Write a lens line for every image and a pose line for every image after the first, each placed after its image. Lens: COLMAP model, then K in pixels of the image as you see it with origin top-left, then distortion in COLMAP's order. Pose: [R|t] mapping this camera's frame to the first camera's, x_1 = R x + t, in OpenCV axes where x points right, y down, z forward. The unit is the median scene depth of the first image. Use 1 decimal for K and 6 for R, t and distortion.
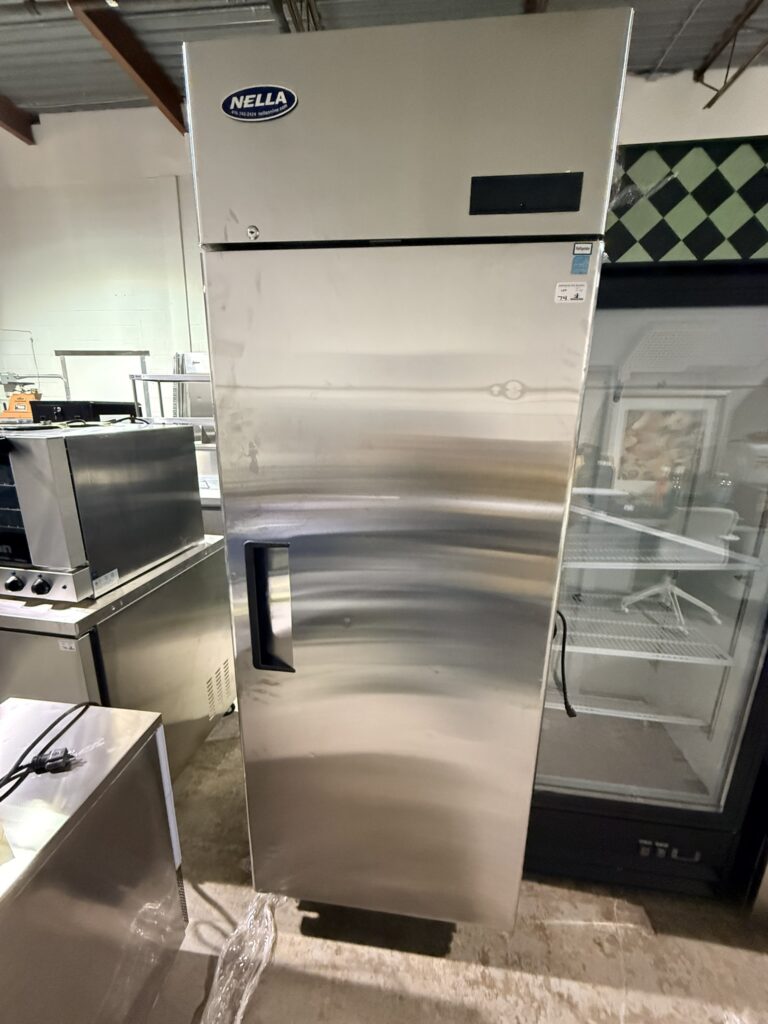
lens RADIAL K [[406.9, 0, 382.3], [0, 406.9, 507.4], [0, 0, 1]] dist [0.004264, 0.000610]
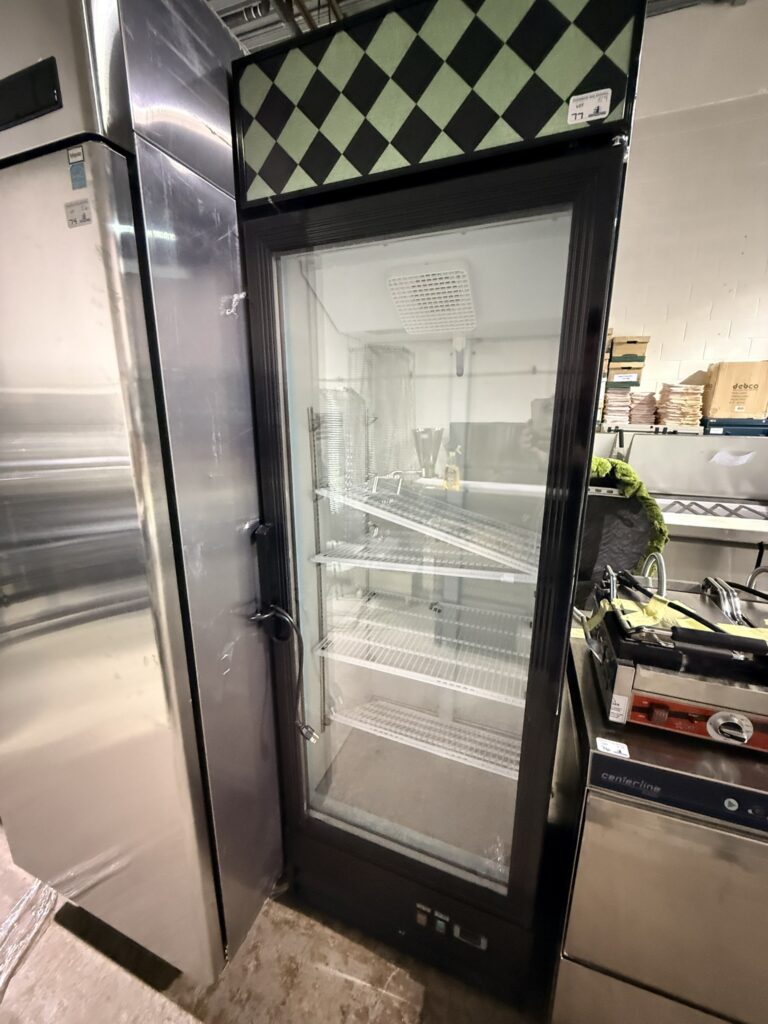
lens RADIAL K [[406.9, 0, 379.5], [0, 406.9, 518.0], [0, 0, 1]] dist [0.004264, 0.000610]
pose [[0.970094, 0.033205, -0.240446, 0.764221], [-0.031693, 0.999446, 0.010152, 0.040212], [0.240650, -0.002228, 0.970609, 0.201696]]
